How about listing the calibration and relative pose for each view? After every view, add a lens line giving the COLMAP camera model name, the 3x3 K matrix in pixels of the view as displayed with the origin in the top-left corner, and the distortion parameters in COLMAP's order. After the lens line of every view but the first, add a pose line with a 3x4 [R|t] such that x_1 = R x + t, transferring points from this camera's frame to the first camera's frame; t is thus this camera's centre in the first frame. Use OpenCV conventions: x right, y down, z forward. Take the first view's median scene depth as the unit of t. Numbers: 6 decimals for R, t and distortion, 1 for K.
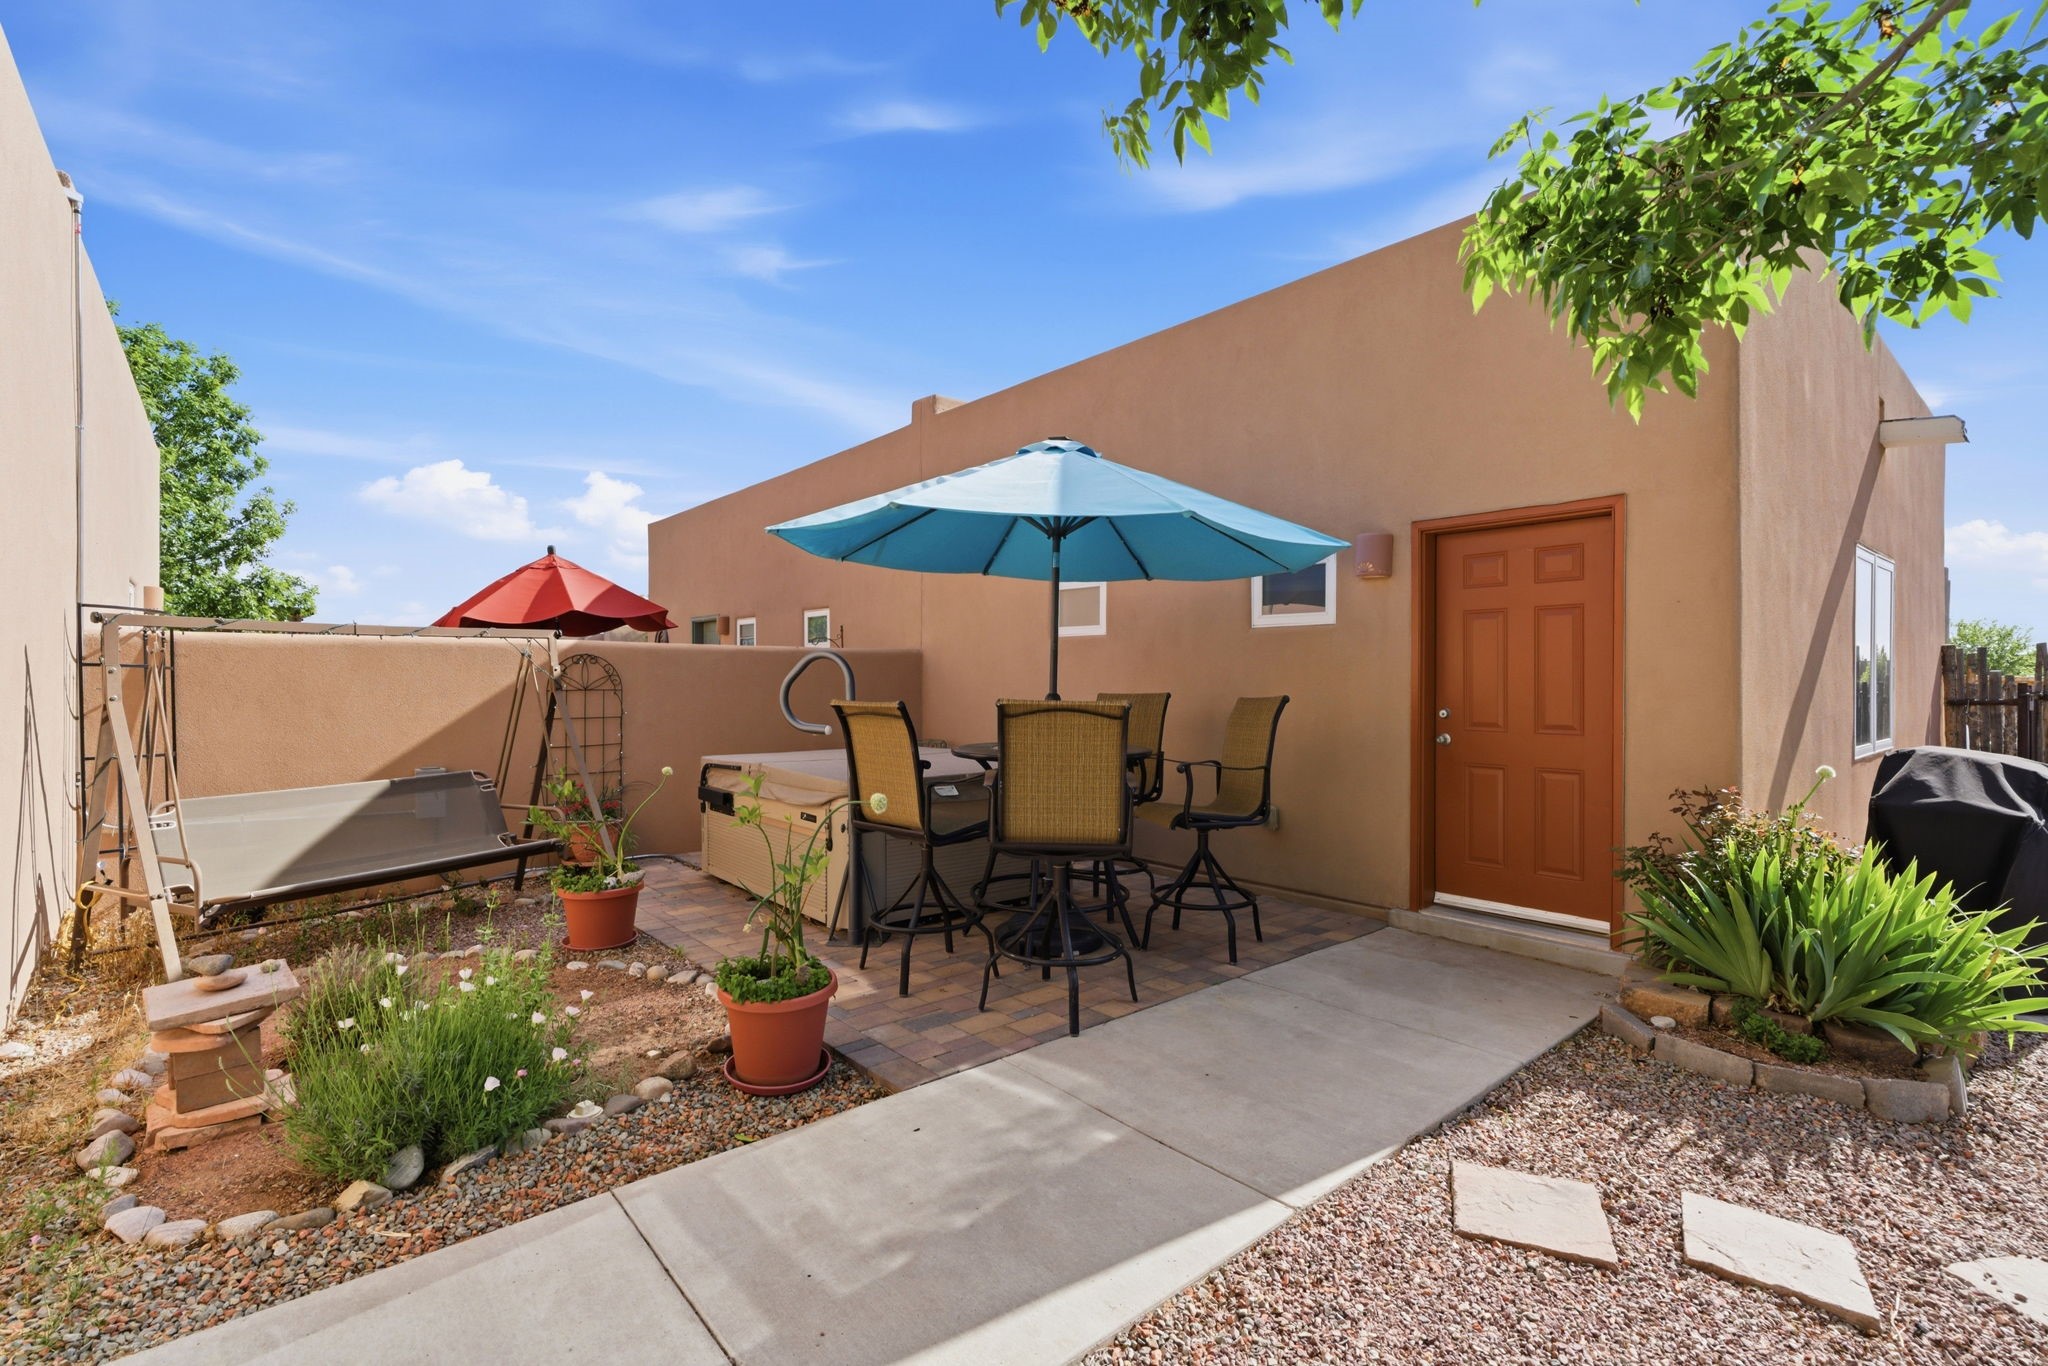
lens RADIAL K [[924.0, 0, 1013.4], [0, 924.0, 689.4], [0, 0, 1]] dist [-0.006784, 0.002526]
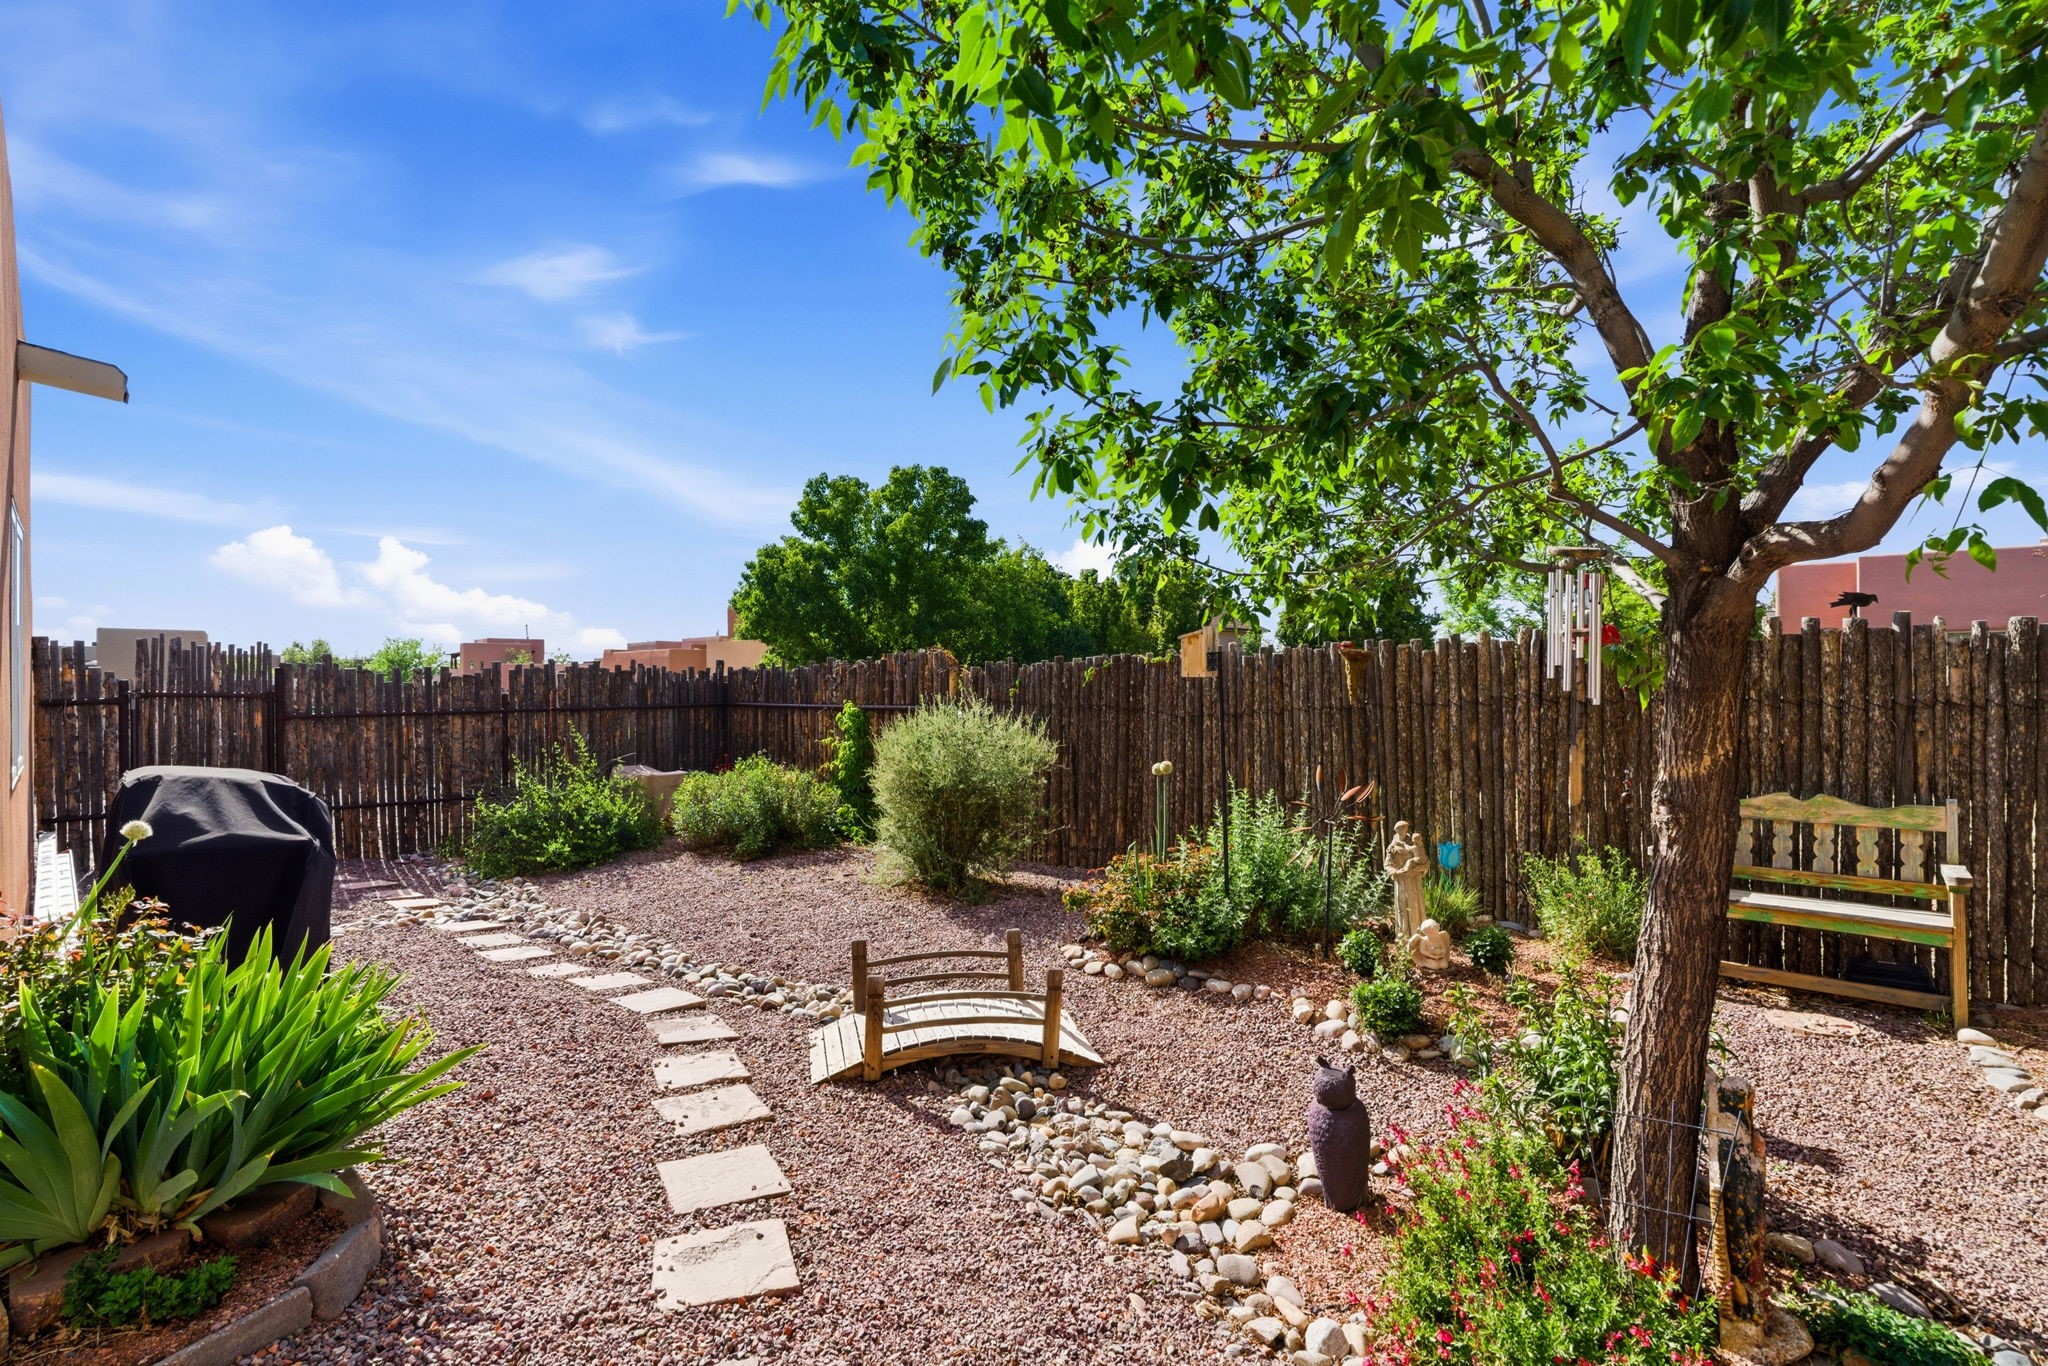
lens RADIAL K [[924.0, 0, 1032.4], [0, 924.0, 695.4], [0, 0, 1]] dist [-0.006784, 0.002526]
pose [[-0.107457, -0.023779, 0.993925, 0.136462], [0.007924, 0.999662, 0.024773, -0.016208], [-0.994178, 0.010538, -0.107233, 0.371892]]
